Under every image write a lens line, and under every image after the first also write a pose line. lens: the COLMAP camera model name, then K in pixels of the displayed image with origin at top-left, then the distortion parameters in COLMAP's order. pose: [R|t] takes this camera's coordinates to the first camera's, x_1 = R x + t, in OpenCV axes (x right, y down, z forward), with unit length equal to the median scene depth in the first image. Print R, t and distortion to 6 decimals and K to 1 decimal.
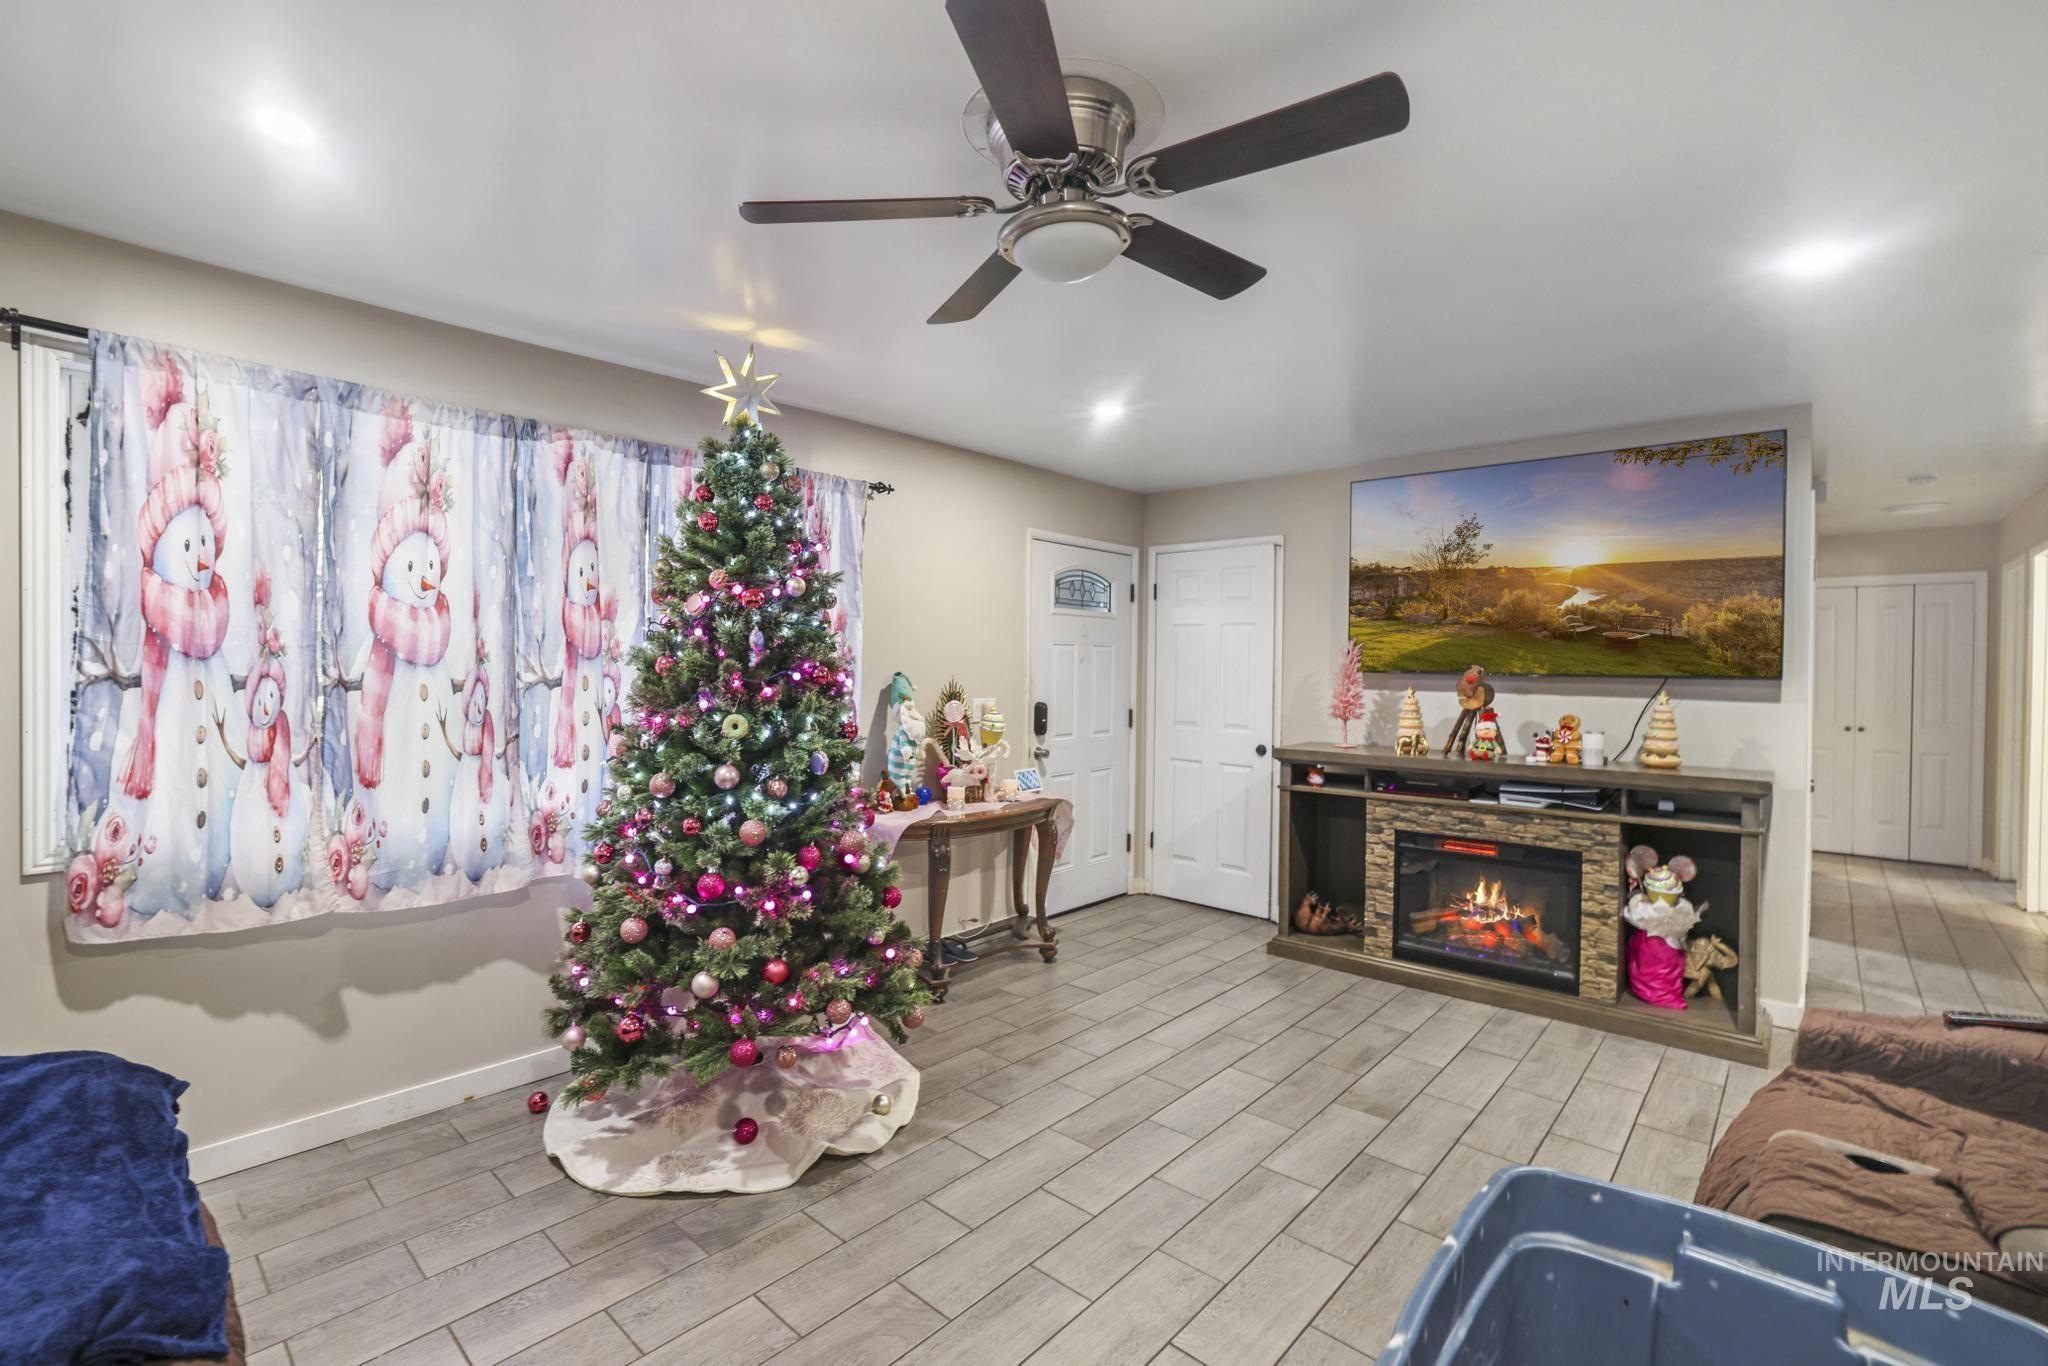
lens RADIAL K [[913.3, 0, 990.5], [0, 913.3, 685.4], [0, 0, 1]] dist [-0.027690, 0.000414]
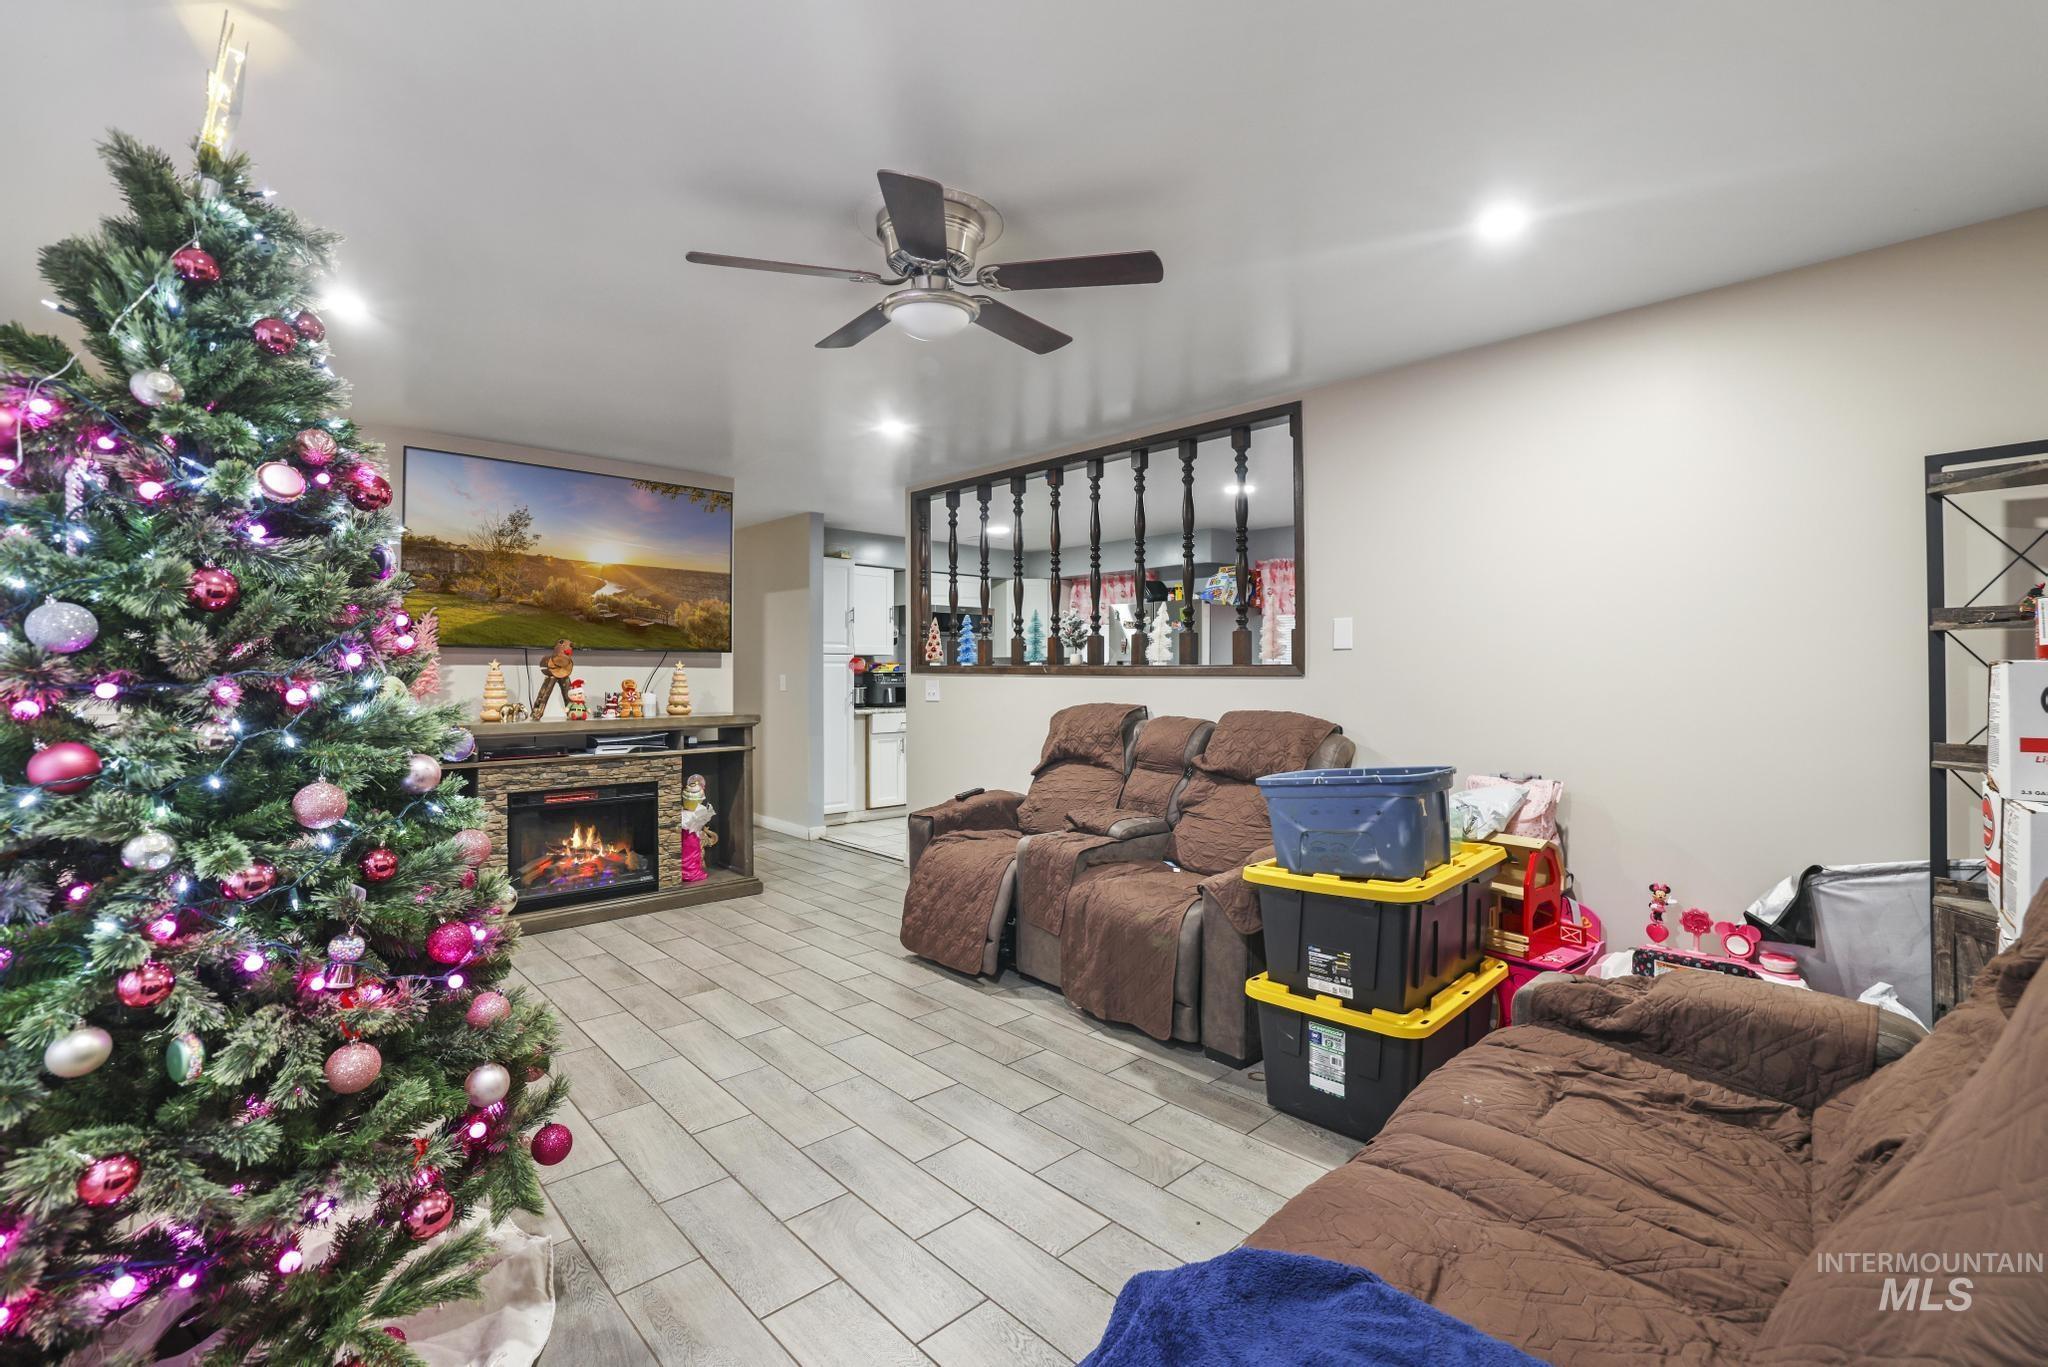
lens RADIAL K [[901.8, 0, 1019.3], [0, 901.8, 674.5], [0, 0, 1]] dist [-0.053411, 0.022588]
pose [[0.054619, -0.012073, 0.998434, -0.564822], [0.020952, 0.999721, 0.010942, 0.021653], [-0.998287, 0.020322, 0.054856, 0.351536]]
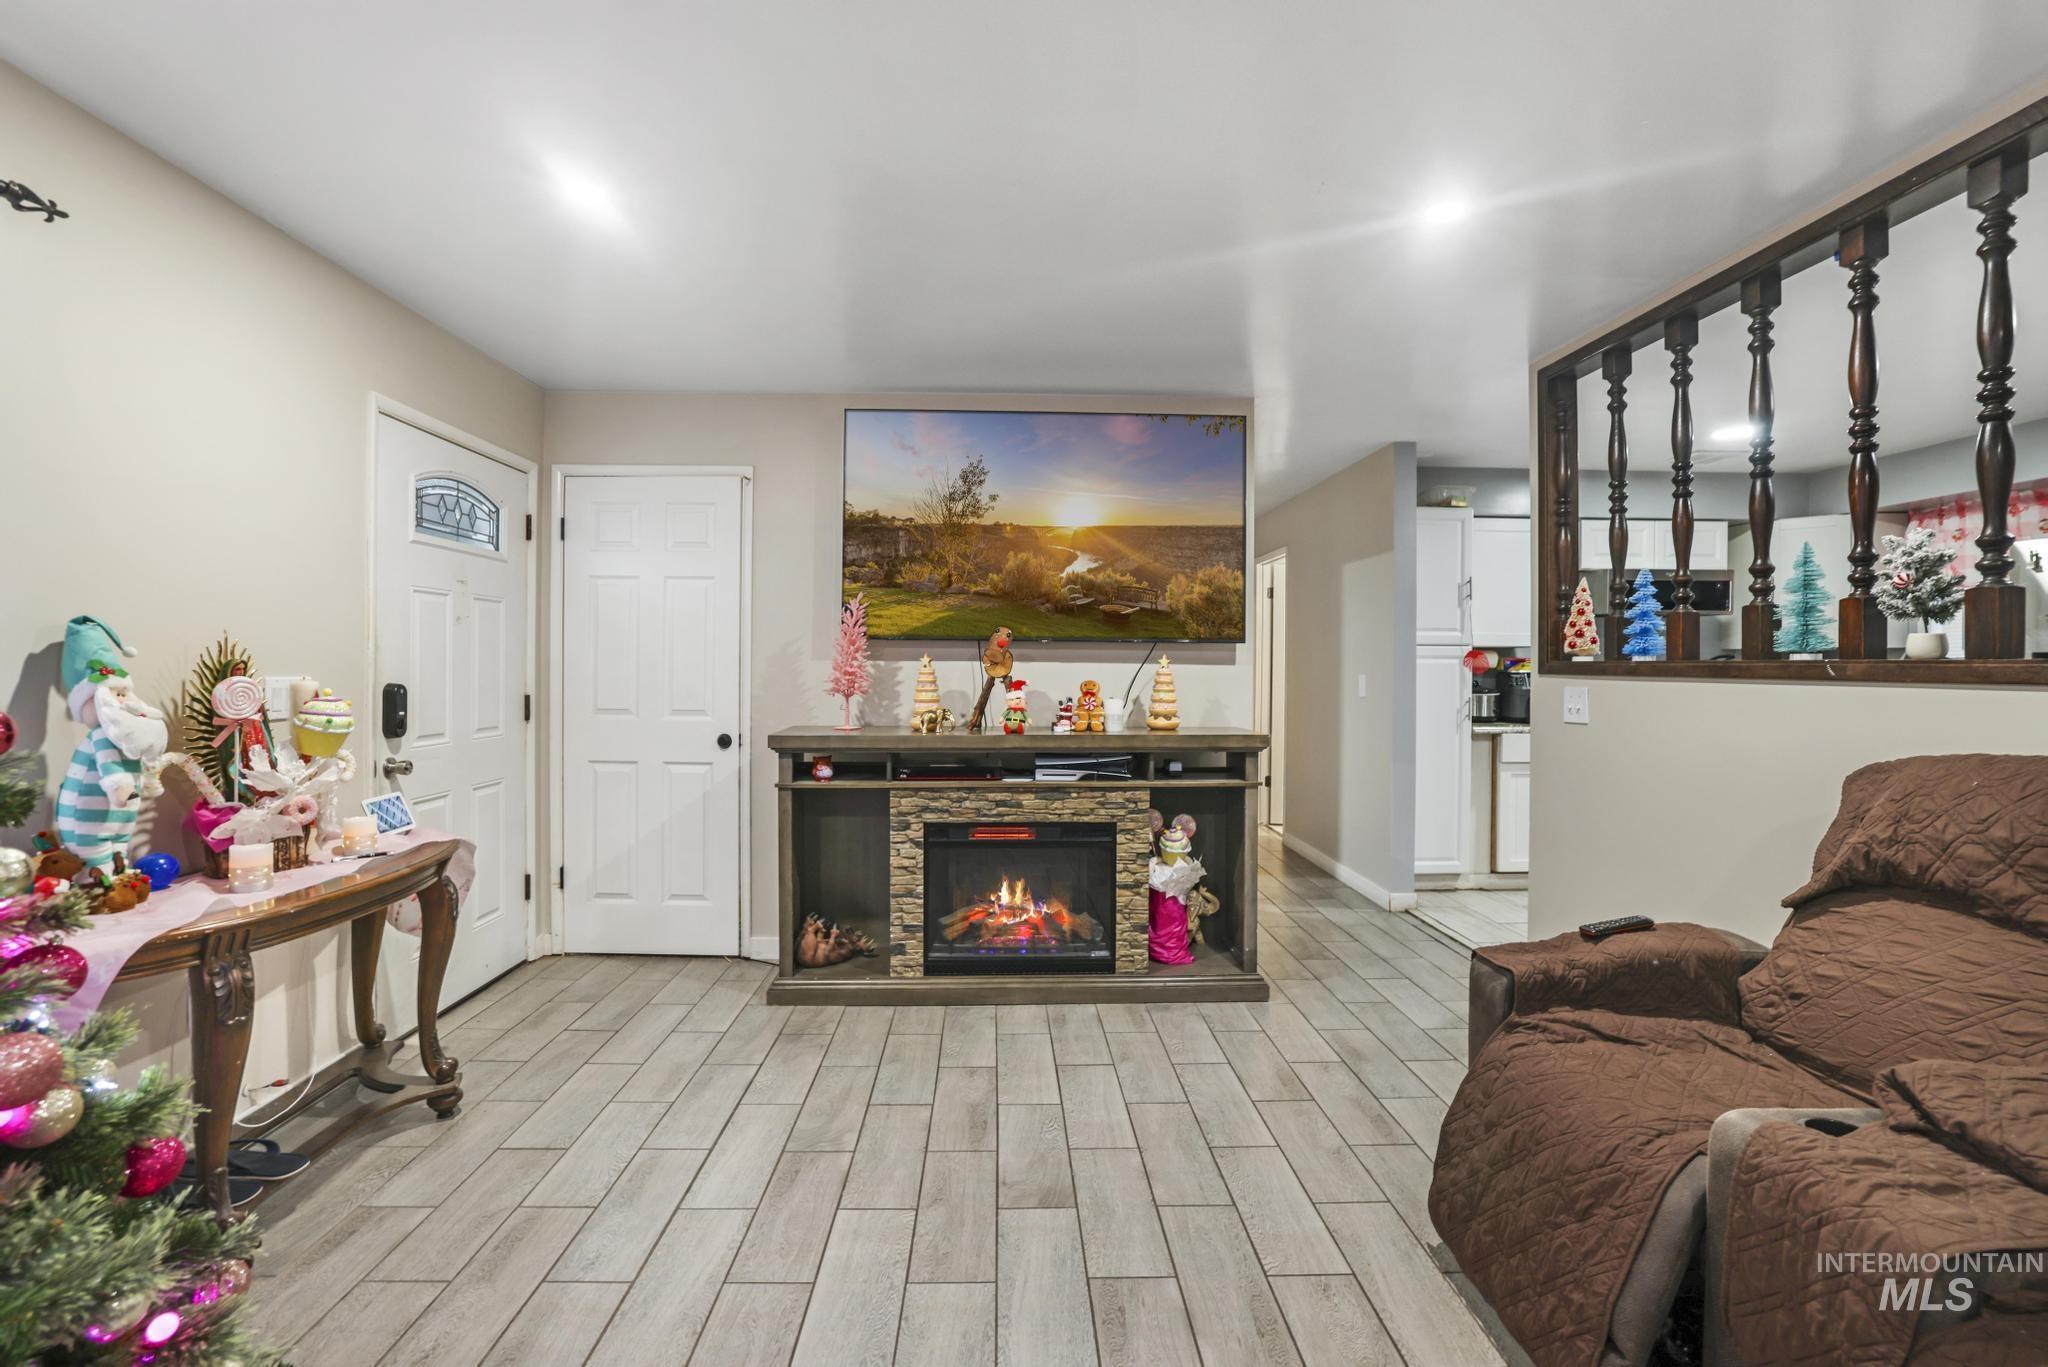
lens RADIAL K [[901.8, 0, 1019.3], [0, 901.8, 674.5], [0, 0, 1]] dist [-0.053411, 0.022588]
pose [[0.708126, -0.011267, 0.705996, -0.079426], [0.017045, 0.999854, -0.001140, 0.024555], [-0.705880, 0.012841, 0.708215, 0.353929]]
